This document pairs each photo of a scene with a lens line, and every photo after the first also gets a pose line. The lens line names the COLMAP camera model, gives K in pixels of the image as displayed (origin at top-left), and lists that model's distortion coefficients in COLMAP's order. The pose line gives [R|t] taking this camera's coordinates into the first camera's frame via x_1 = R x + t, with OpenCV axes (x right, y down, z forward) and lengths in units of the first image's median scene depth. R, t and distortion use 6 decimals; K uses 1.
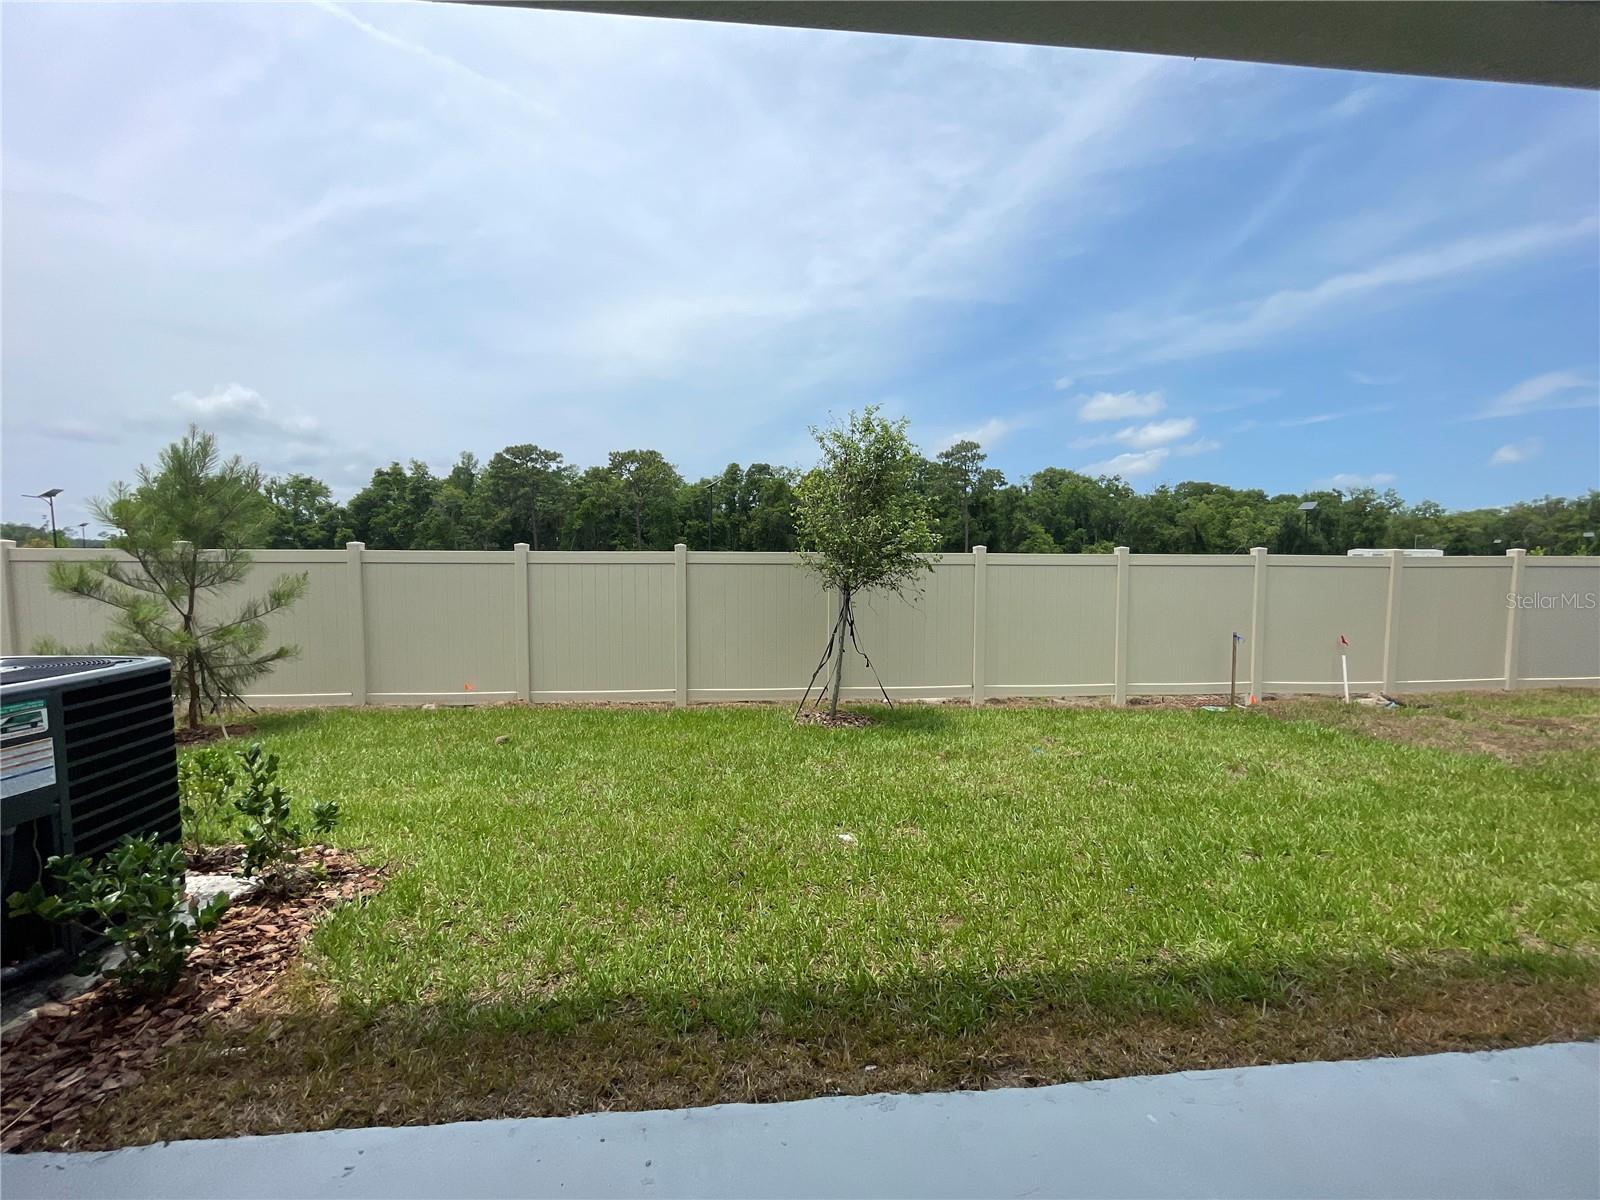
lens RADIAL K [[651.2, 0, 795.4], [0, 651.2, 603.5], [0, 0, 1]] dist [-0.001089, -0.000835]
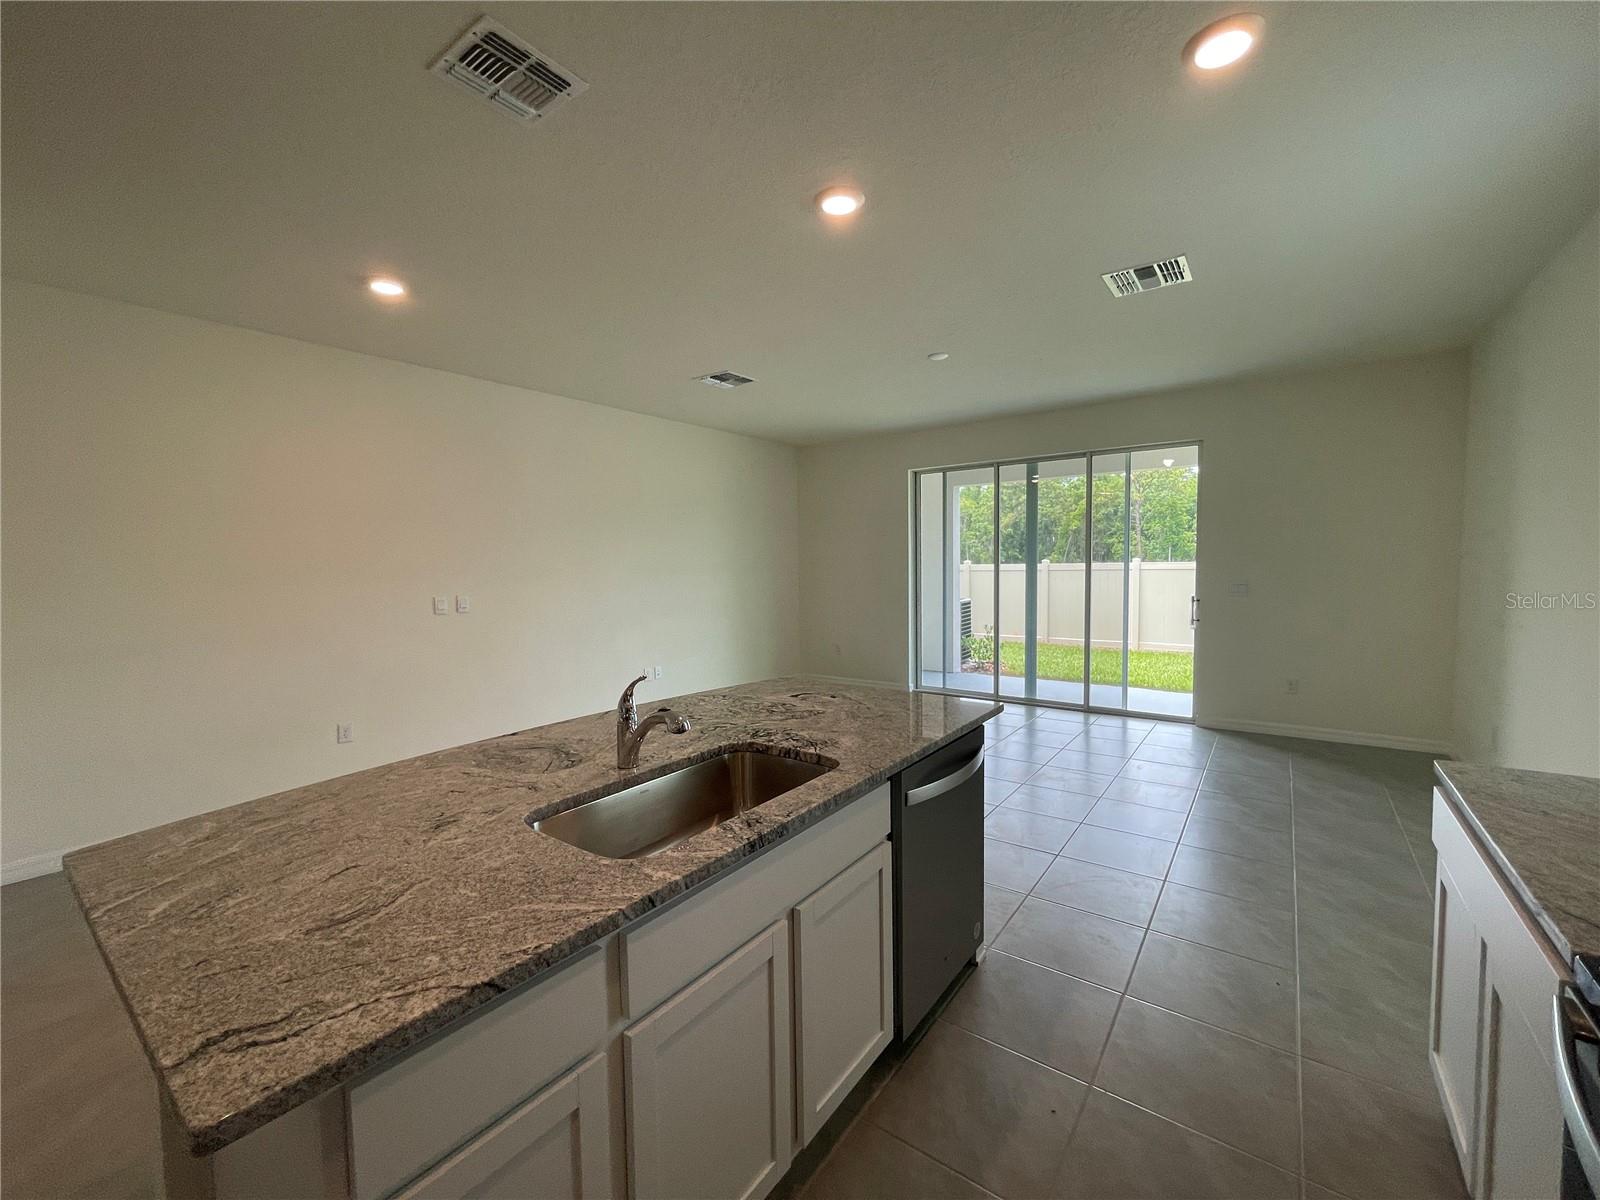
lens RADIAL K [[651.2, 0, 804.1], [0, 651.2, 609.3], [0, 0, 1]] dist [-0.001089, -0.000835]
pose [[0.756470, 0.029105, -0.653380, 0.287257], [-0.021839, 0.999576, 0.019242, 0.032899], [0.653663, -0.000287, 0.756785, -0.885427]]
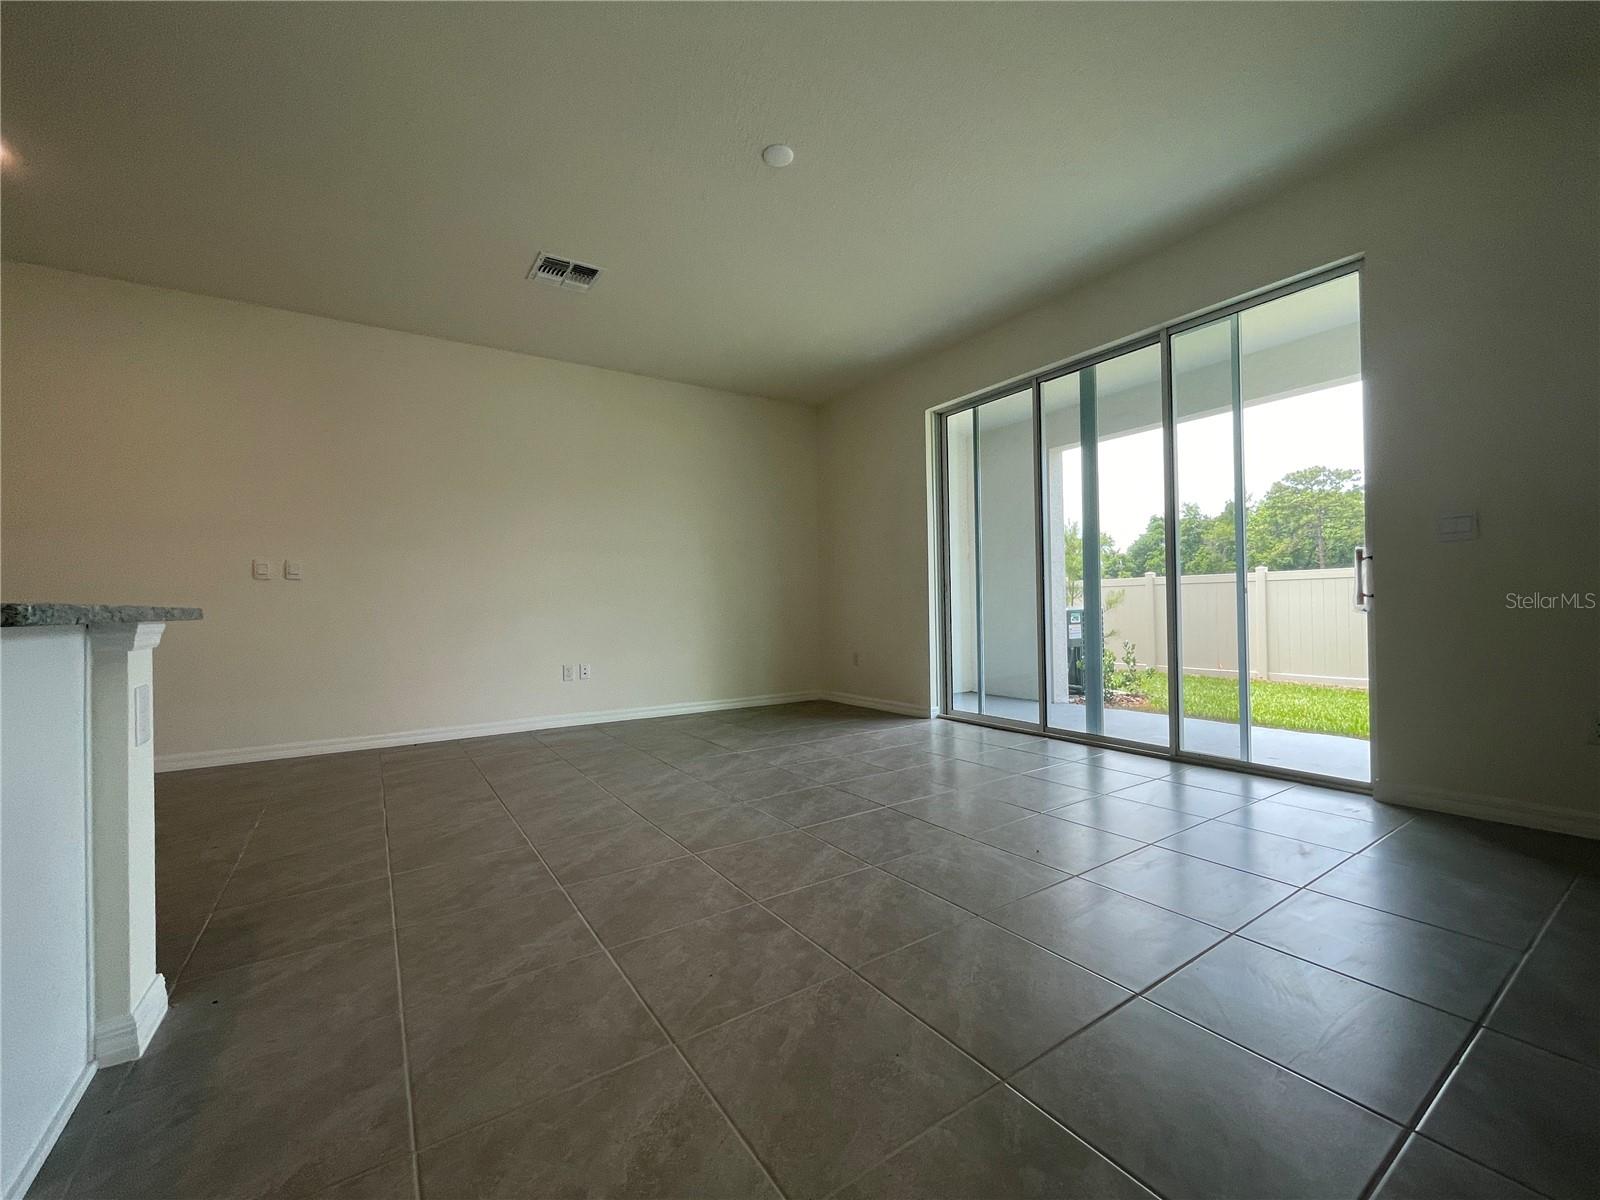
lens RADIAL K [[651.2, 0, 800.7], [0, 651.2, 609.1], [0, 0, 1]] dist [-0.001089, -0.000835]
pose [[0.487498, -0.009286, -0.873075, 0.313710], [-0.037038, 0.998823, -0.031304, 0.079009], [0.872338, 0.047597, 0.486580, -0.541001]]
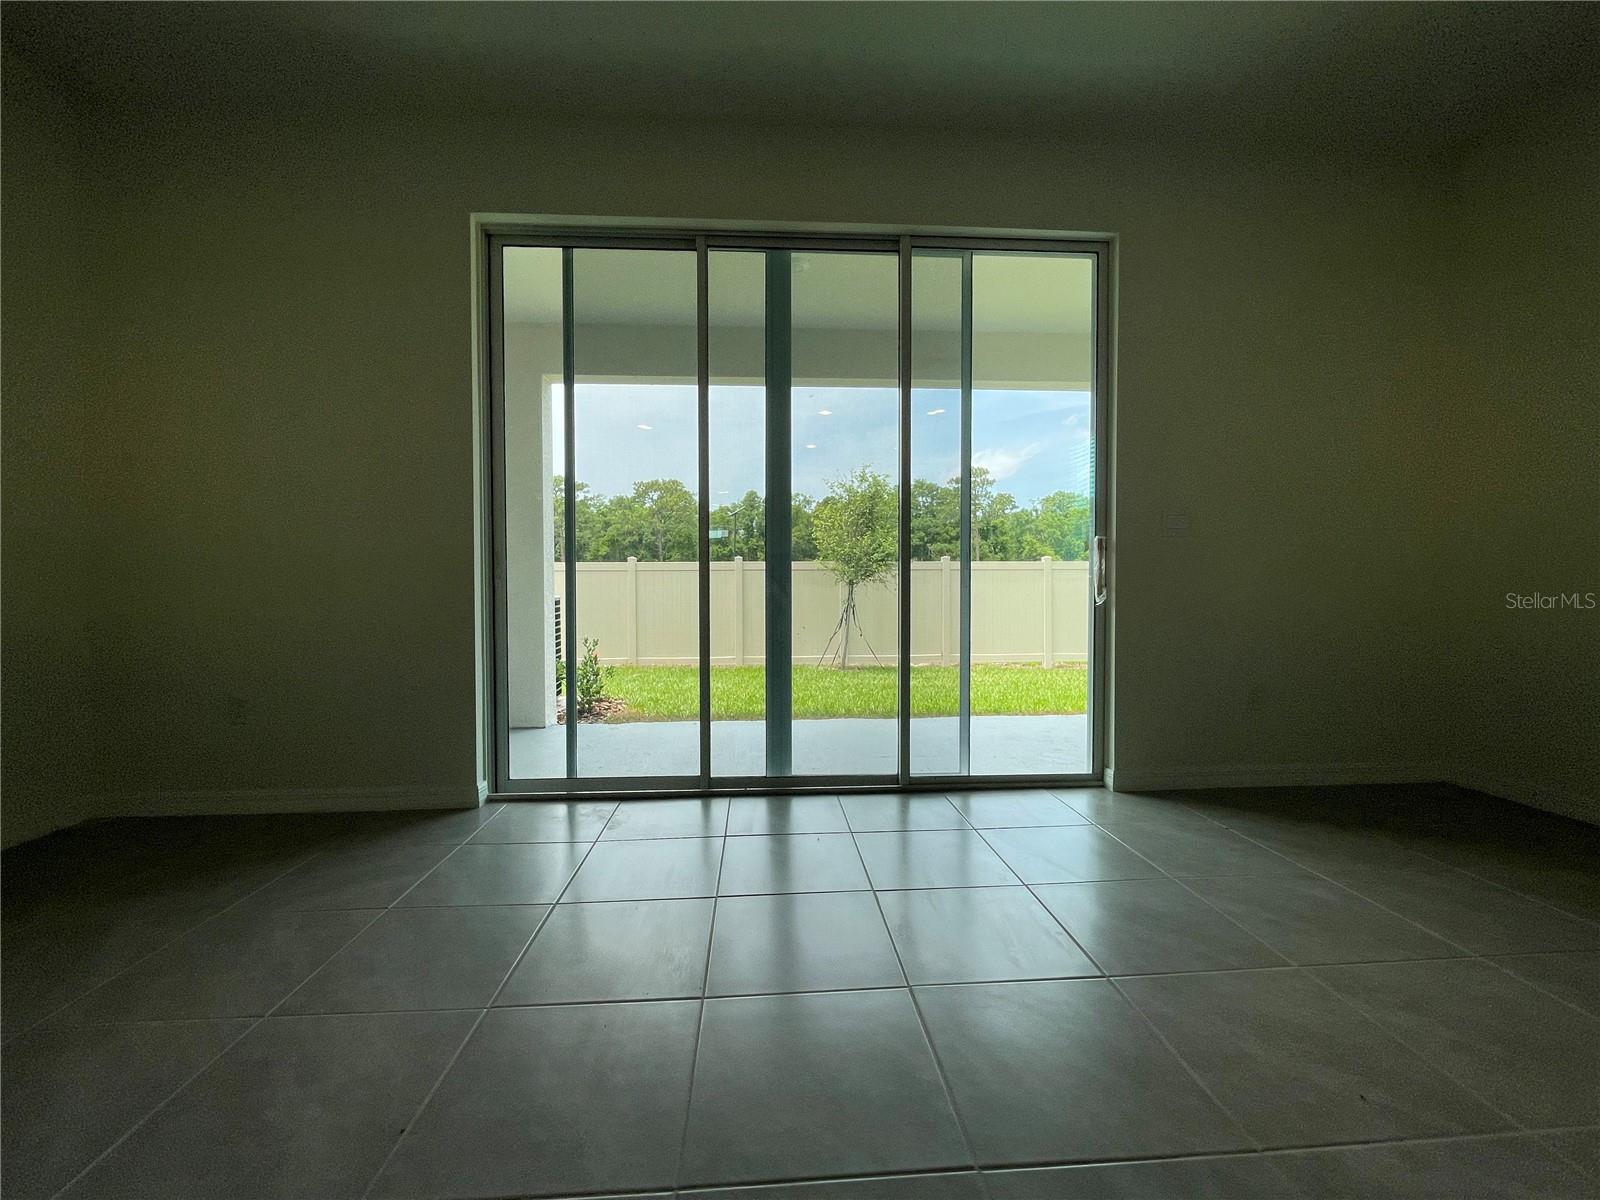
lens RADIAL K [[651.2, 0, 799.3], [0, 651.2, 605.4], [0, 0, 1]] dist [-0.001089, -0.000835]
pose [[0.999797, -0.008488, -0.018251, -0.012363], [0.007836, 0.999339, -0.035508, 0.070098], [0.018540, 0.035357, 0.999203, -0.451014]]
